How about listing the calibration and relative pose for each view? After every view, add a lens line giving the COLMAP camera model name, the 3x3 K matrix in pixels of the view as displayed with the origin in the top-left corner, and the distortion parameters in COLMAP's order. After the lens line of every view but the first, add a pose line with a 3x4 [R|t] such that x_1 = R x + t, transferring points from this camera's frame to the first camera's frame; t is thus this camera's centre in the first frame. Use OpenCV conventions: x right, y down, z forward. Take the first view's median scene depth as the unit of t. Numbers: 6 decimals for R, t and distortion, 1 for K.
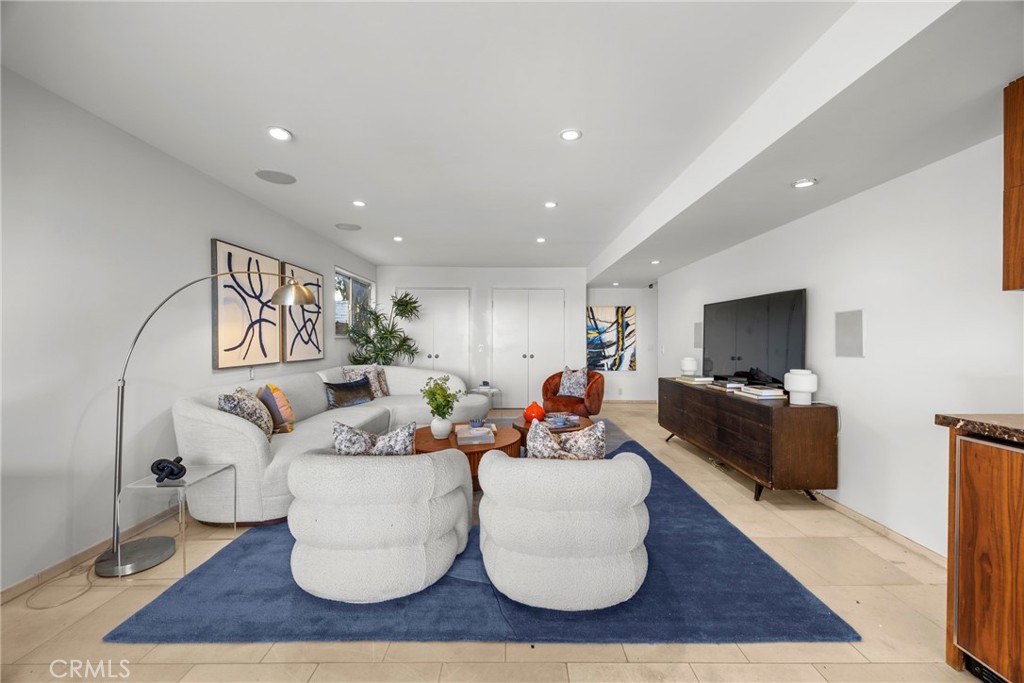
lens RADIAL K [[399.2, 0, 511.8], [0, 399.2, 340.9], [0, 0, 1]] dist [-0.000843, -0.000056]
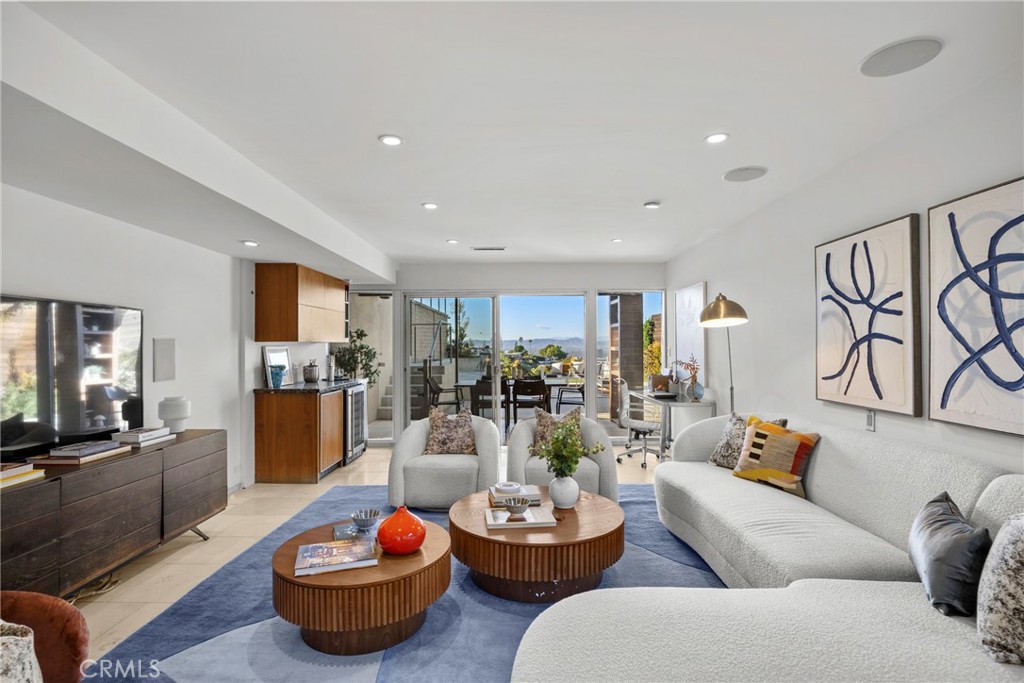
lens RADIAL K [[489.6, 0, 511.7], [0, 489.6, 346.3], [0, 0, 1]] dist [-0.011055, 0.000171]
pose [[-0.999996, 0.002716, 0.000398, -0.080981], [0.002717, 0.999990, 0.003604, -0.041463], [-0.000389, 0.003605, -0.999993, 1.773481]]
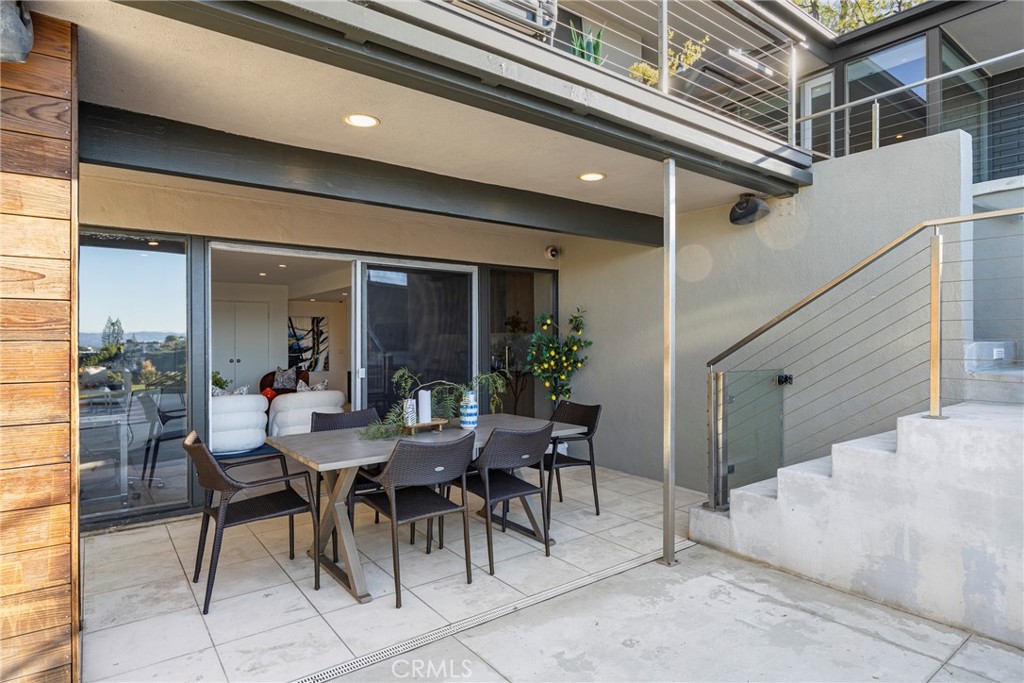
lens RADIAL K [[562.9, 0, 511.8], [0, 562.9, 342.3], [0, 0, 1]] dist [-0.002064, -0.000100]
pose [[0.803410, -0.008300, 0.595368, -0.259128], [0.009040, 0.999958, 0.001741, -0.009498], [-0.595358, 0.003983, 0.803451, -0.700152]]
